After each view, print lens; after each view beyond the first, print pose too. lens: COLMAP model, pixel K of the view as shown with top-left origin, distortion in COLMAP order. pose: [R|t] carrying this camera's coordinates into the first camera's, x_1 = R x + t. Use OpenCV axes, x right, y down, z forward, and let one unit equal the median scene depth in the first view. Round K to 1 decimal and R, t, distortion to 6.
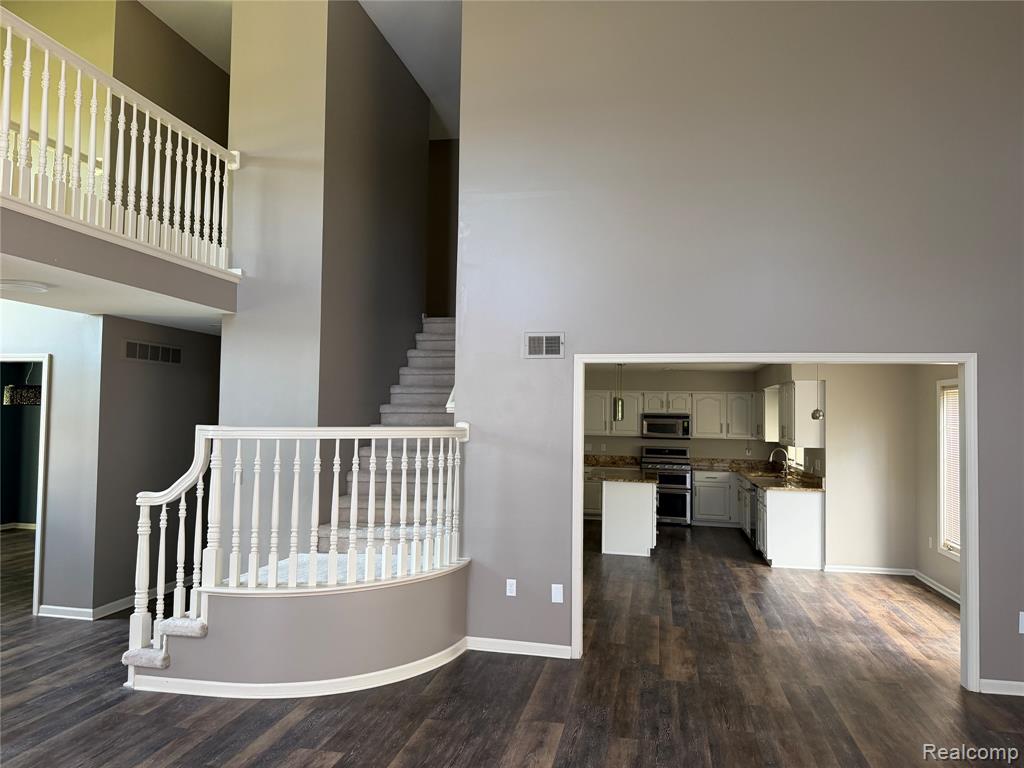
lens RADIAL K [[717.2, 0, 512.4], [0, 717.2, 379.3], [0, 0, 1]] dist [0.058500, -0.048329]
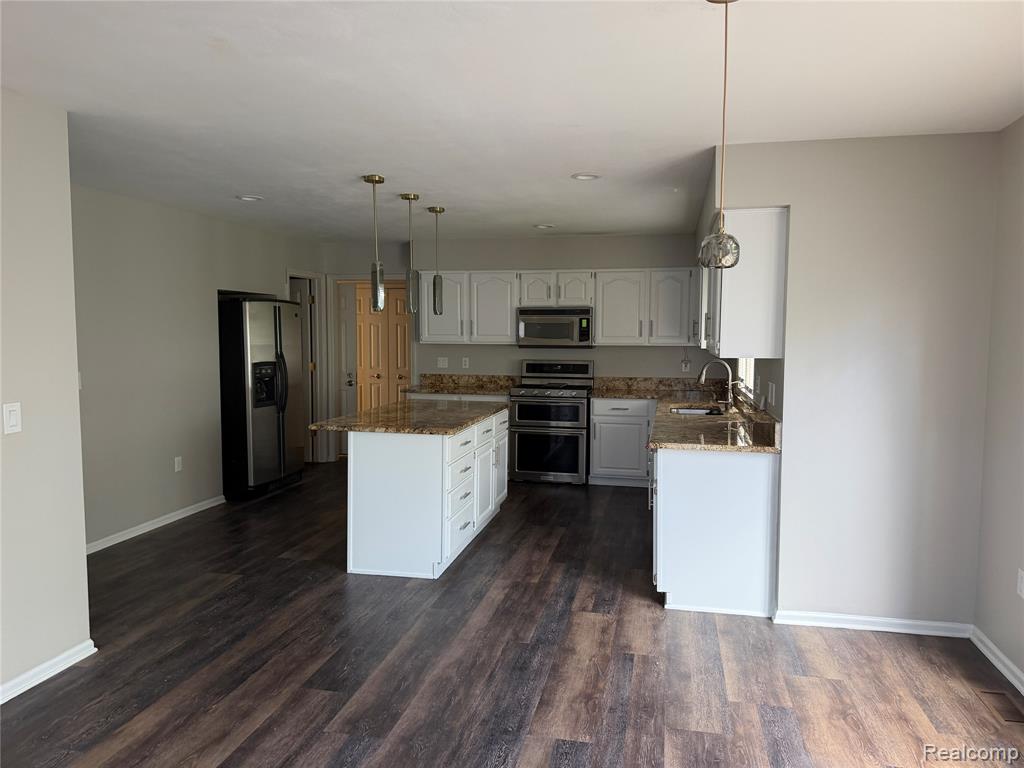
lens RADIAL K [[717.2, 0, 522.2], [0, 717.2, 374.8], [0, 0, 1]] dist [0.058500, -0.048329]
pose [[0.999889, -0.014874, 0.001006, 0.186427], [0.014666, 0.993510, 0.112800, 0.036147], [-0.002678, -0.112772, 0.993617, 0.383236]]
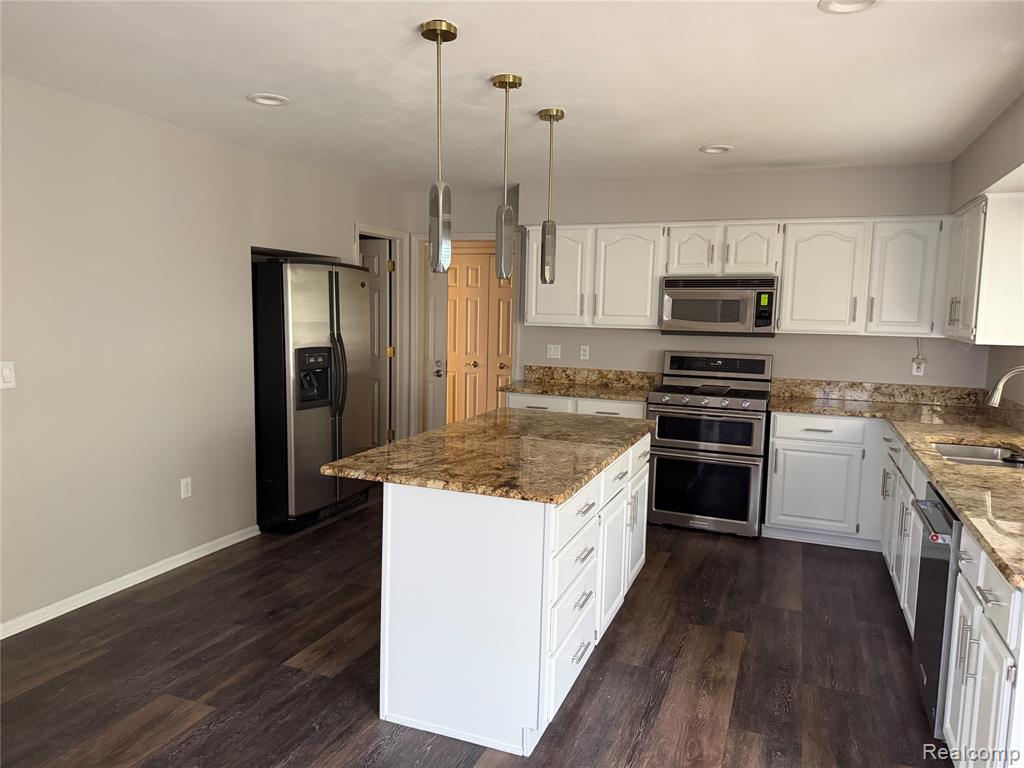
lens RADIAL K [[717.2, 0, 506.2], [0, 717.2, 398.6], [0, 0, 1]] dist [0.058500, -0.048329]
pose [[0.983741, 0.023093, -0.178101, 0.169580], [0.008209, 0.984880, 0.173044, 0.044950], [0.179404, -0.171692, 0.968678, 0.556065]]
